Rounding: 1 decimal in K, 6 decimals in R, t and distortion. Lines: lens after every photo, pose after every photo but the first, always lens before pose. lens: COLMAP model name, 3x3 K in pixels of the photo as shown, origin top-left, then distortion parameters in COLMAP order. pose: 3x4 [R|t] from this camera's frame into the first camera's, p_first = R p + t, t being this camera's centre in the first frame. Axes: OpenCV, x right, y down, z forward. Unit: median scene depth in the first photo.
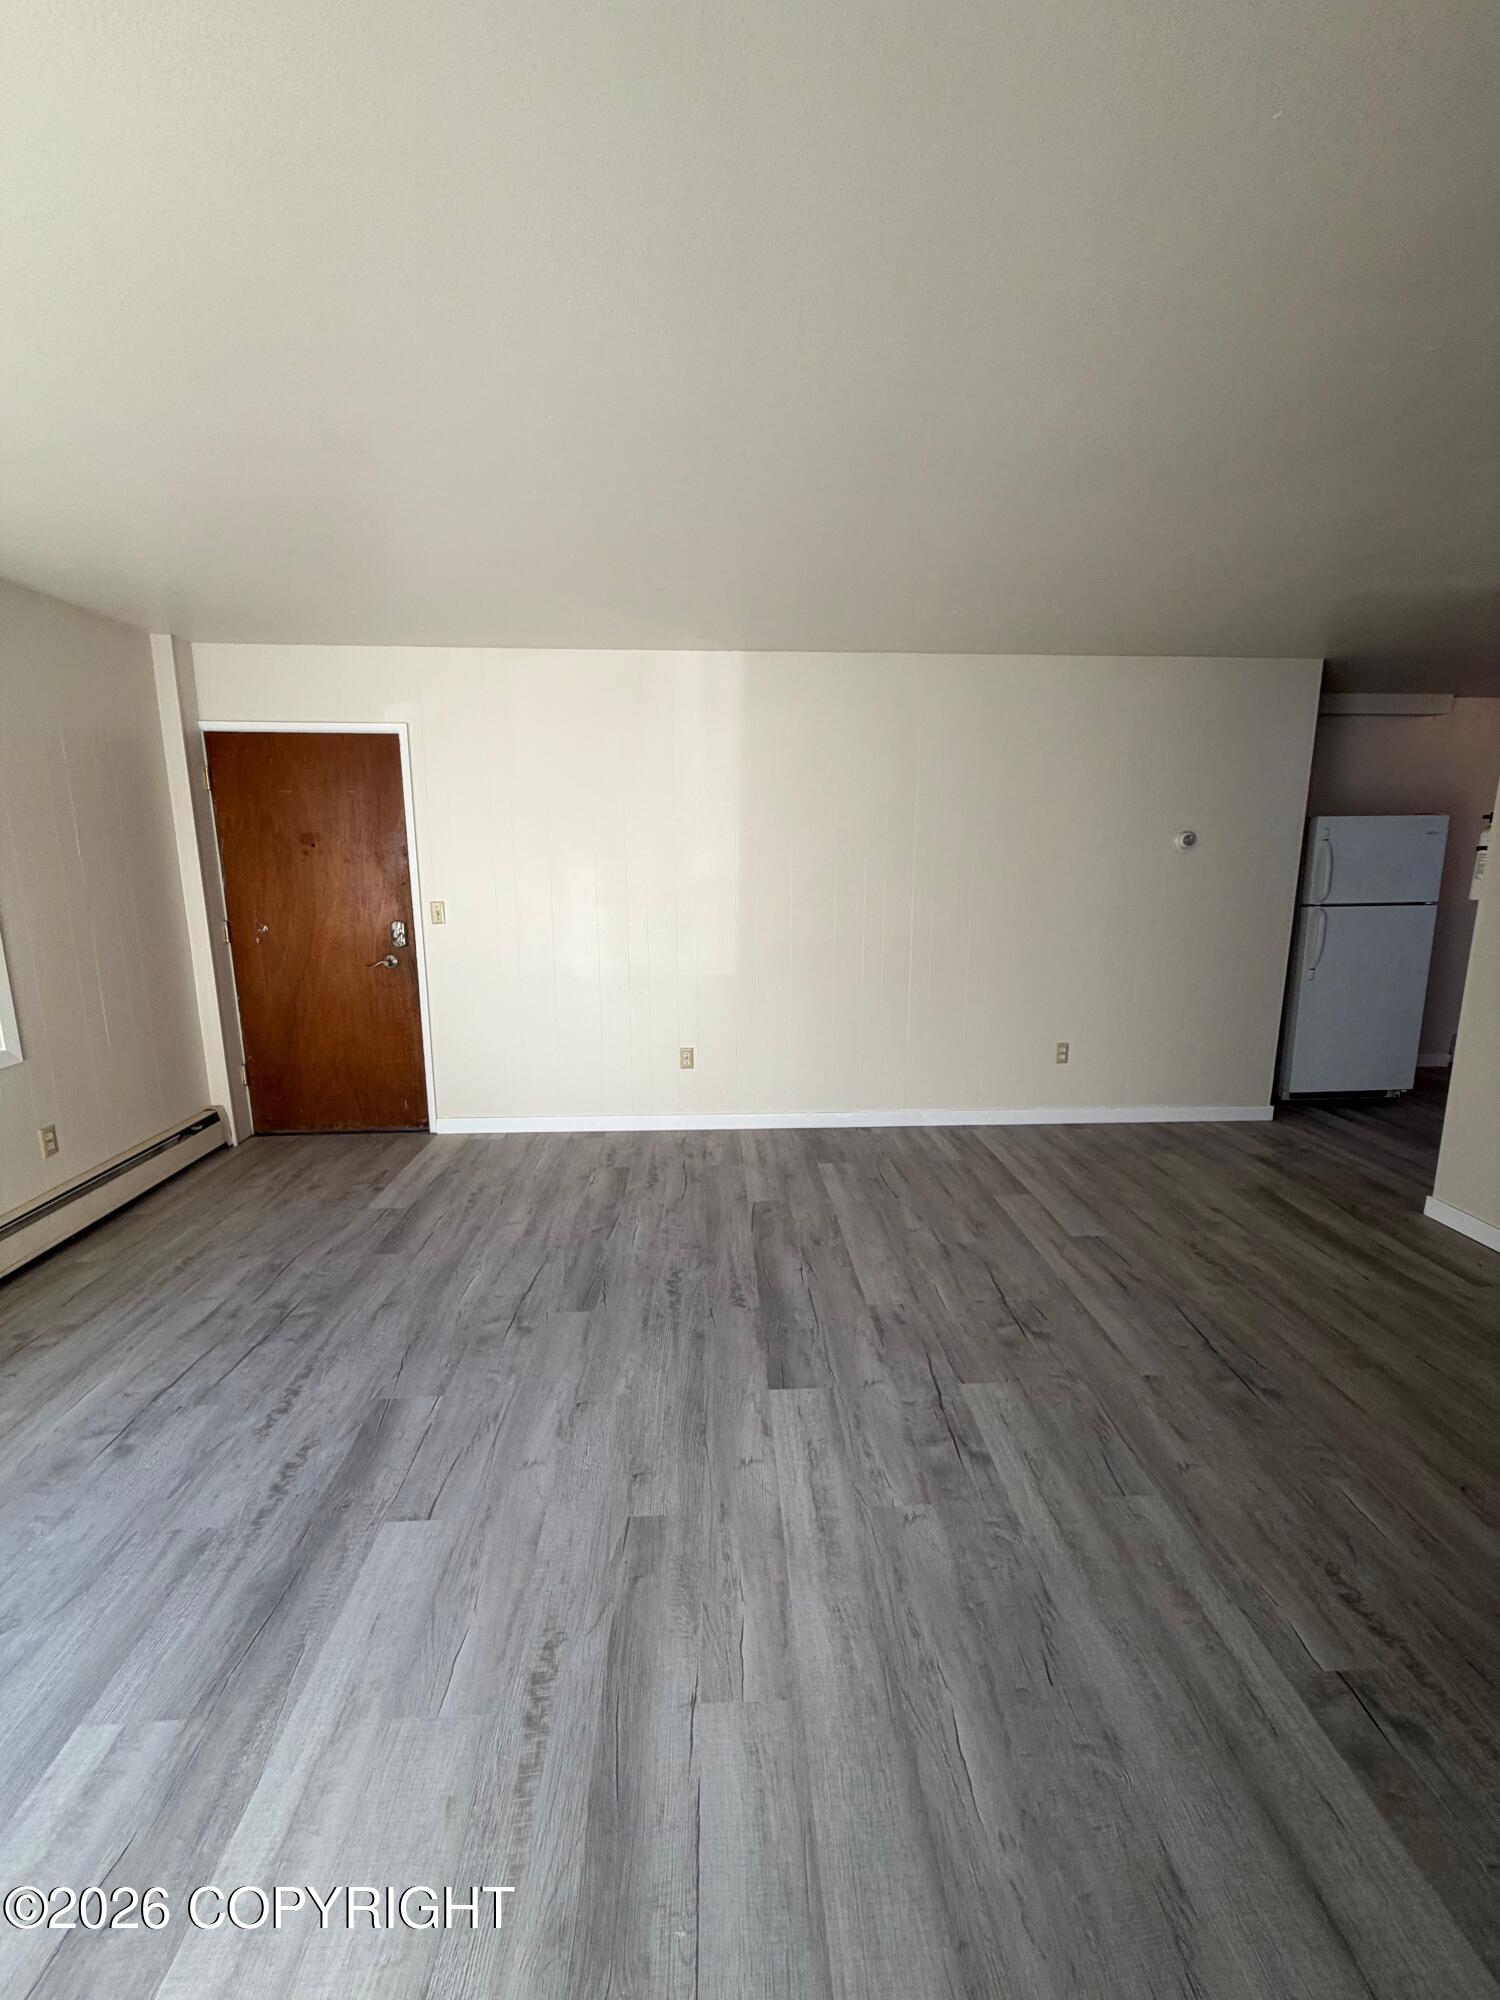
lens RADIAL K [[817.2, 0, 754.3], [0, 817.2, 993.2], [0, 0, 1]] dist [-0.001130, -0.000242]
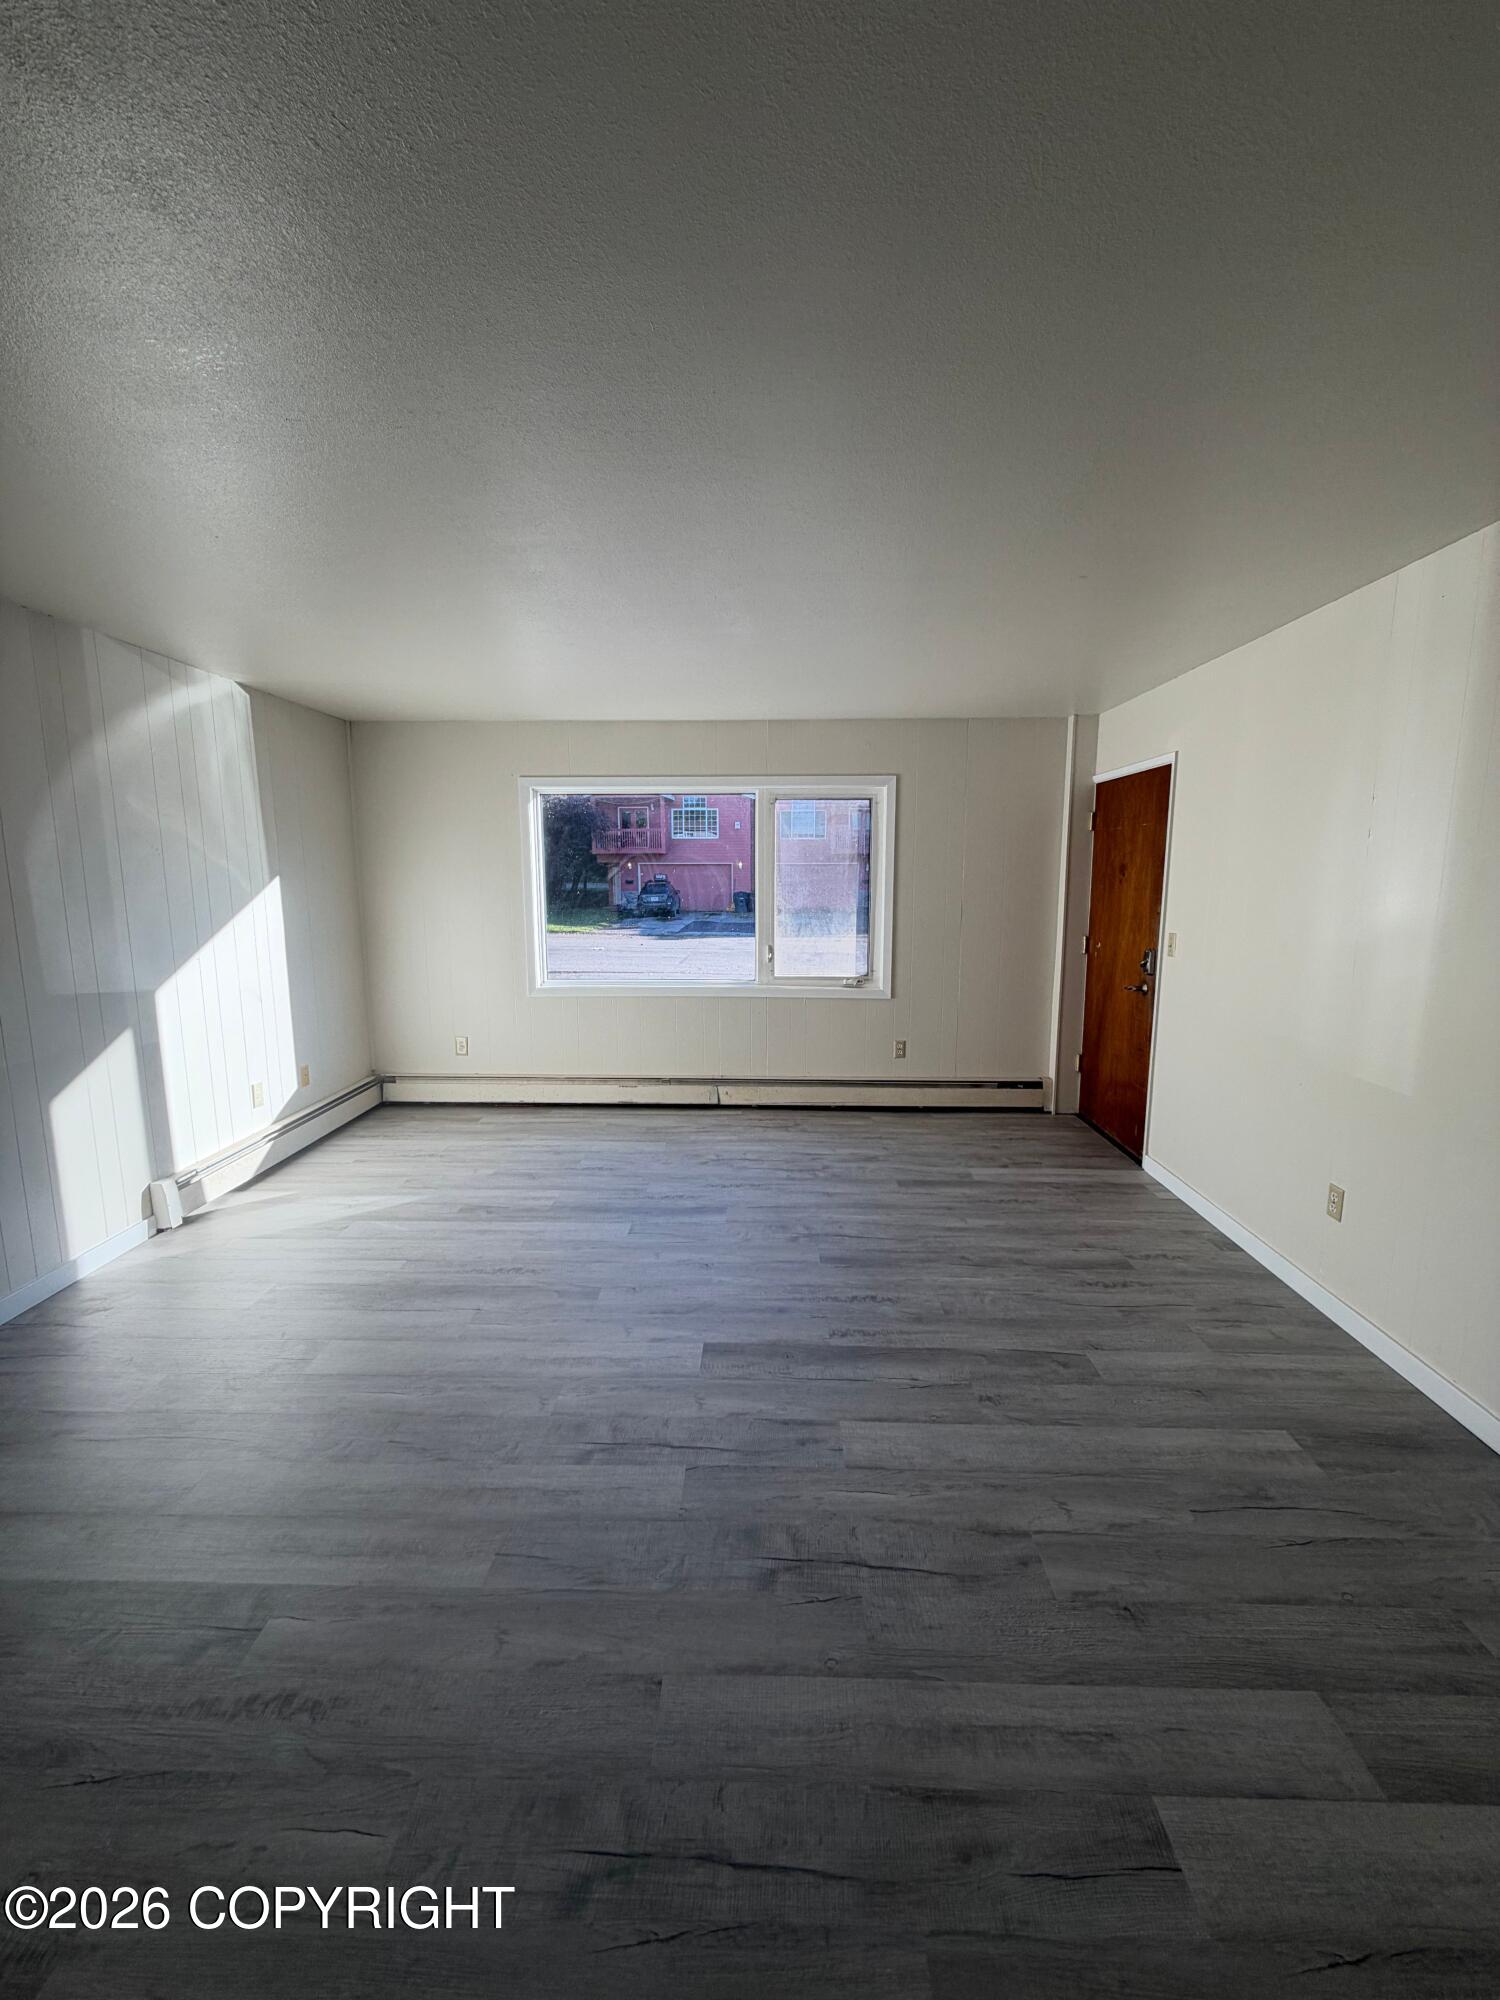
lens RADIAL K [[817.2, 0, 744.5], [0, 817.2, 995.5], [0, 0, 1]] dist [-0.001130, -0.000242]
pose [[-0.110688, 0.144662, -0.983271, 0.907405], [-0.173561, 0.971333, 0.162444, -0.161428], [0.978583, 0.188638, -0.082407, 0.889588]]
